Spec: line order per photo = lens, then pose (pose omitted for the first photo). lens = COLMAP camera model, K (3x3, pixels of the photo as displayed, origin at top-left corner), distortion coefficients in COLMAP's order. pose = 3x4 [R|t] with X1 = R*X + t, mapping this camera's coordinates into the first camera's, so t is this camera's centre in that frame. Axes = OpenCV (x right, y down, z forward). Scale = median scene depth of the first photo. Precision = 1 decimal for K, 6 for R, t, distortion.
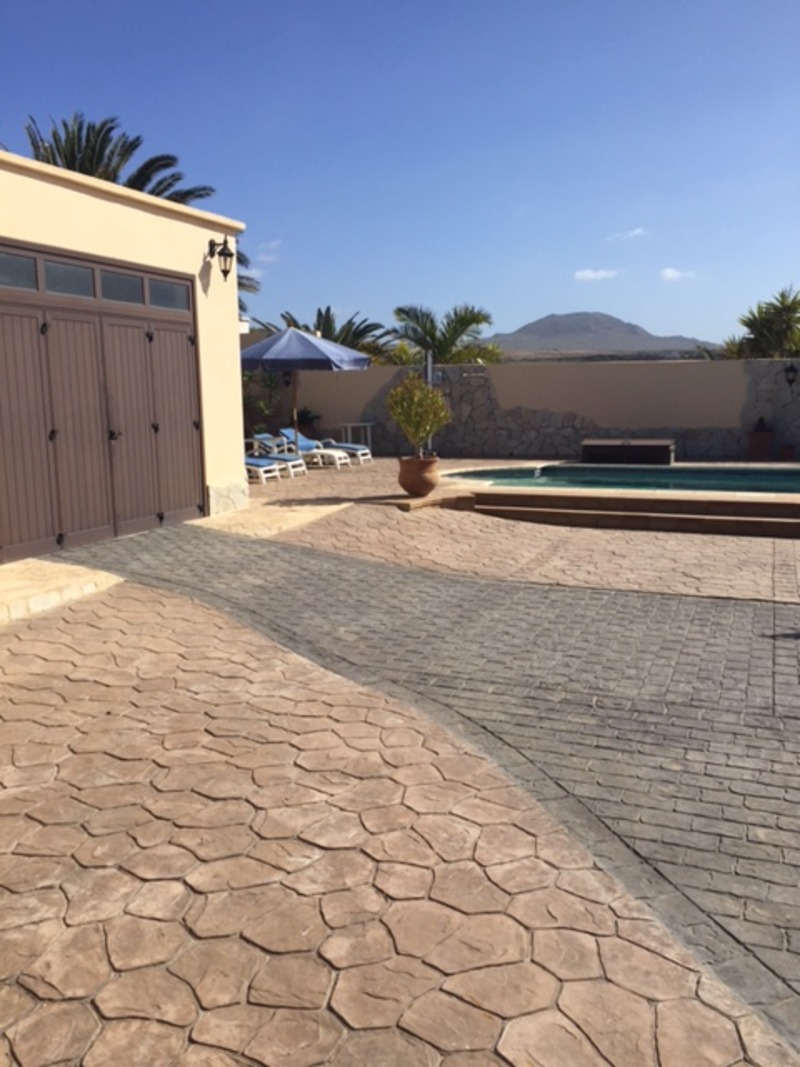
lens RADIAL K [[874.7, 0, 398.7], [0, 874.7, 566.8], [0, 0, 1]] dist [-0.000246, -0.000296]
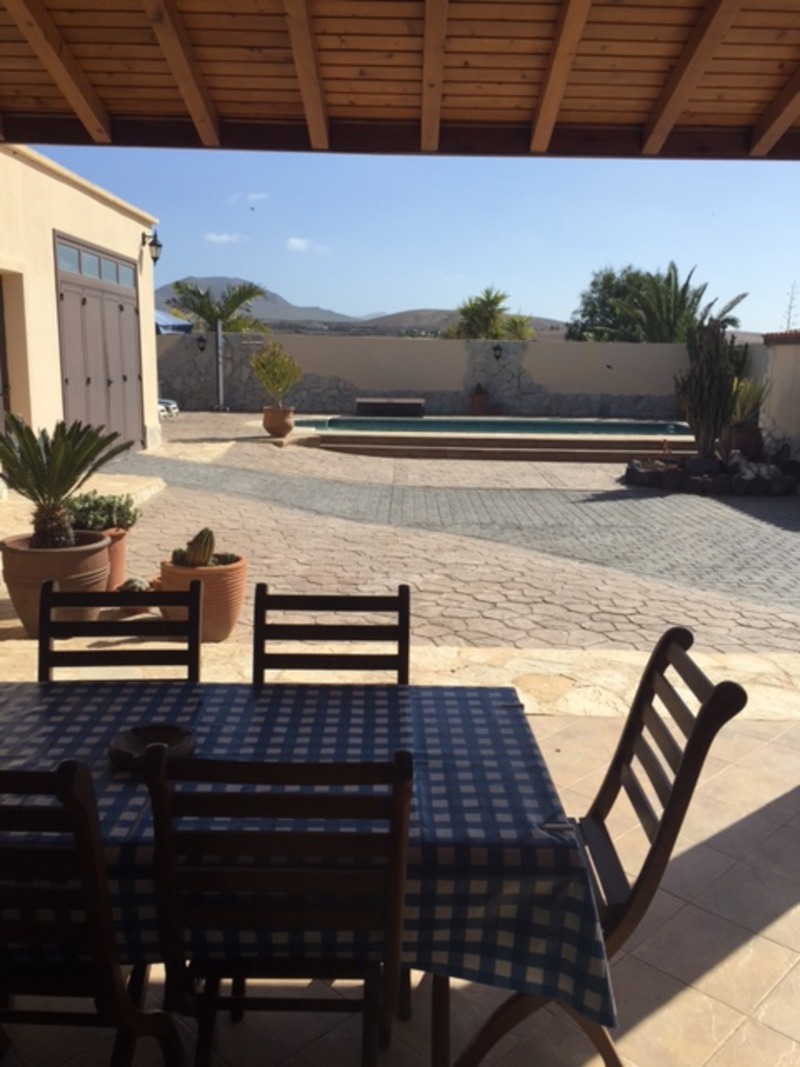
lens RADIAL K [[923.3, 0, 400.0], [0, 923.3, 533.5], [0, 0, 1]] dist [-0.001912, -0.001417]
pose [[0.916590, -0.042647, 0.397548, -0.268004], [0.046518, 0.998917, -0.000092, 0.051977], [-0.397114, 0.018578, 0.917581, -0.237895]]
